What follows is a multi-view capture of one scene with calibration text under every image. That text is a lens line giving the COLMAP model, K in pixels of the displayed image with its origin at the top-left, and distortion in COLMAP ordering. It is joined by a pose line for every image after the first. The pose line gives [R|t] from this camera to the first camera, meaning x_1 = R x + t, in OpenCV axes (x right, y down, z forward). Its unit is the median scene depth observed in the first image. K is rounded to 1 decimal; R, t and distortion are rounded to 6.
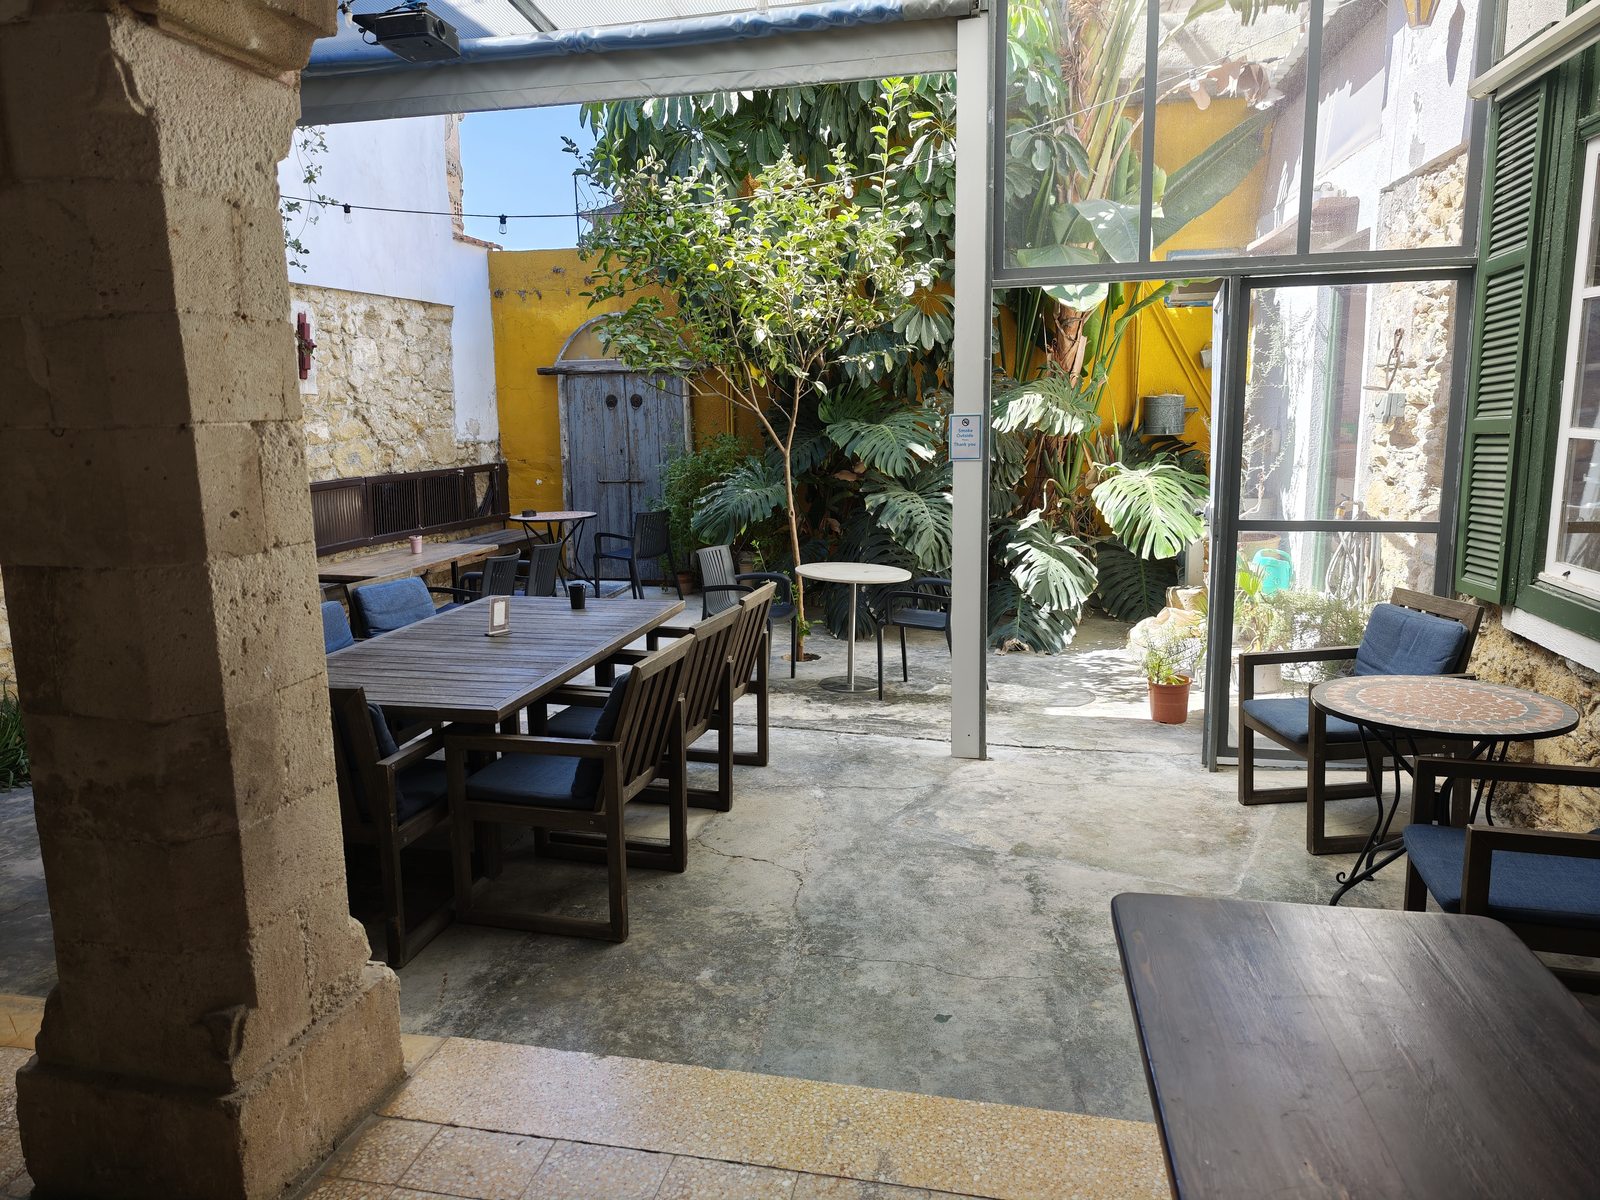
lens RADIAL K [[1113.9, 0, 800.0], [0, 1113.9, 600.0], [0, 0, 1]] dist [-0.000135, -0.000295]
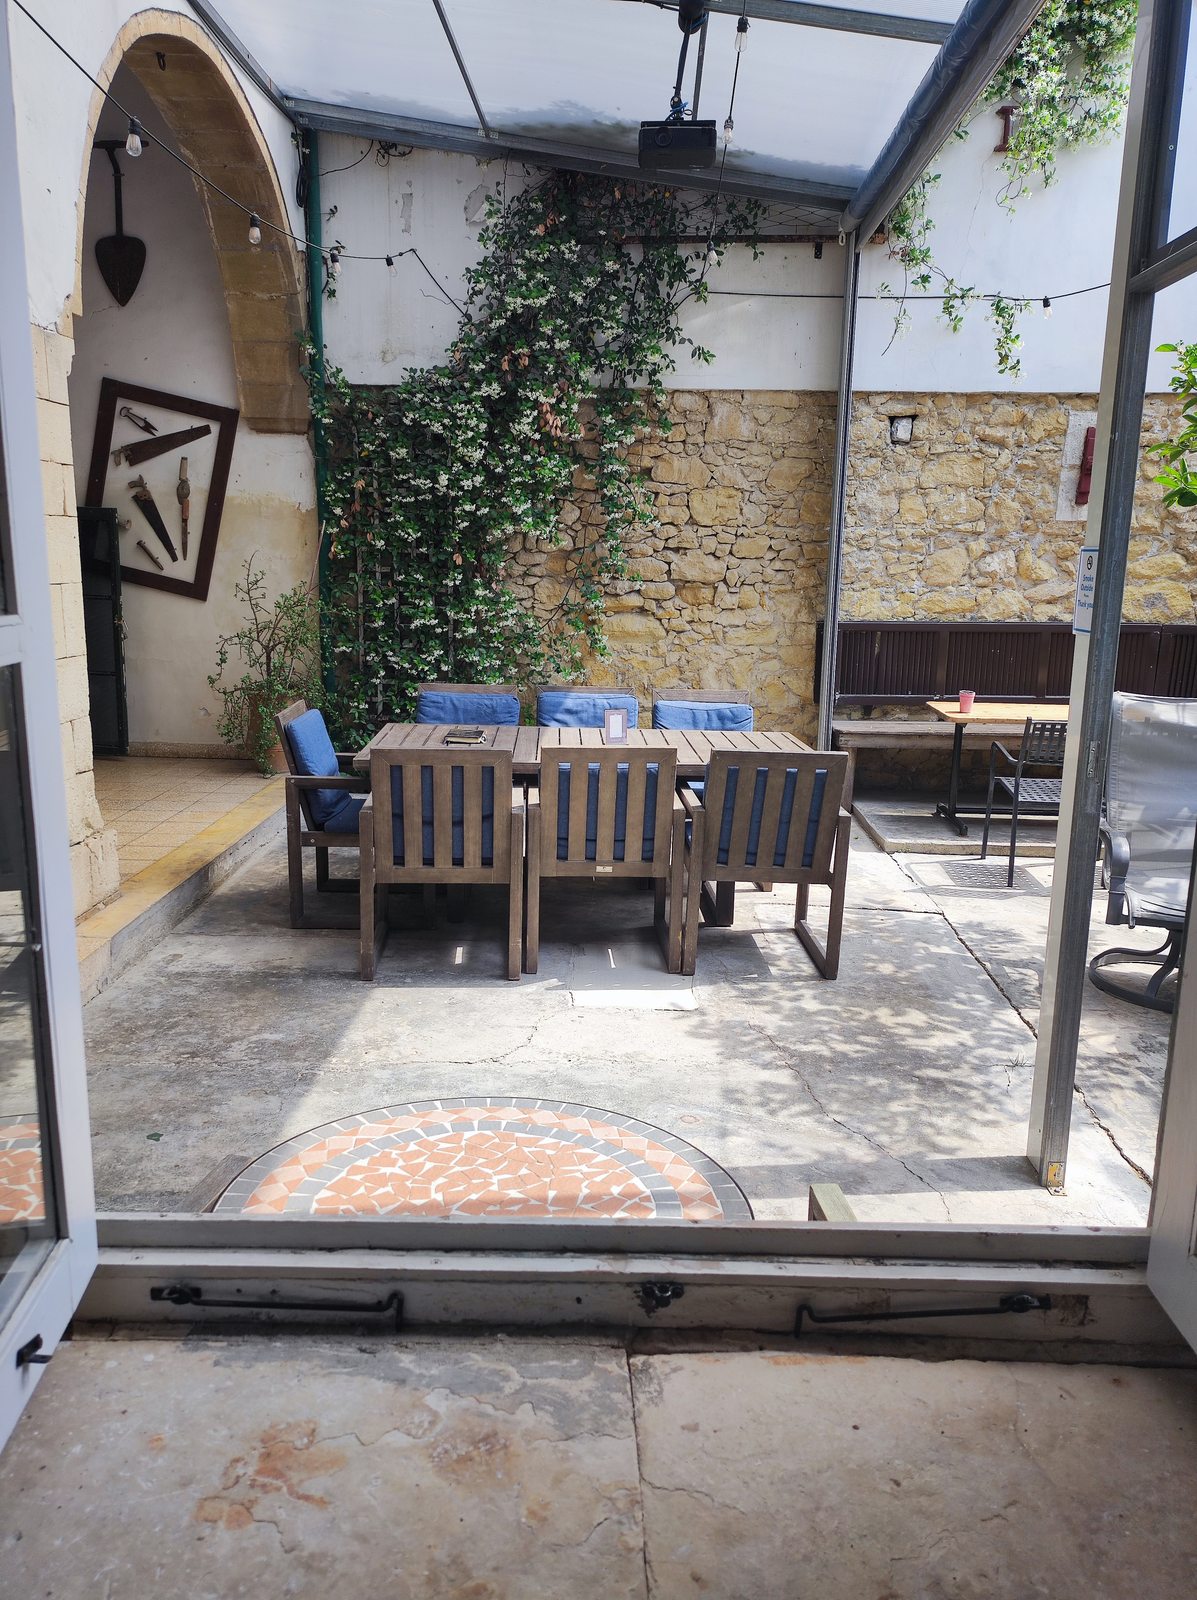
lens RADIAL K [[1283.3, 0, 598.5], [0, 1283.3, 800.0], [0, 0, 1]] dist [0.005552, 0.000152]
pose [[0.154254, 0.208637, -0.965752, 1.022005], [-0.197657, 0.964208, 0.176733, -0.152564], [0.968059, 0.163626, 0.189971, 0.945295]]
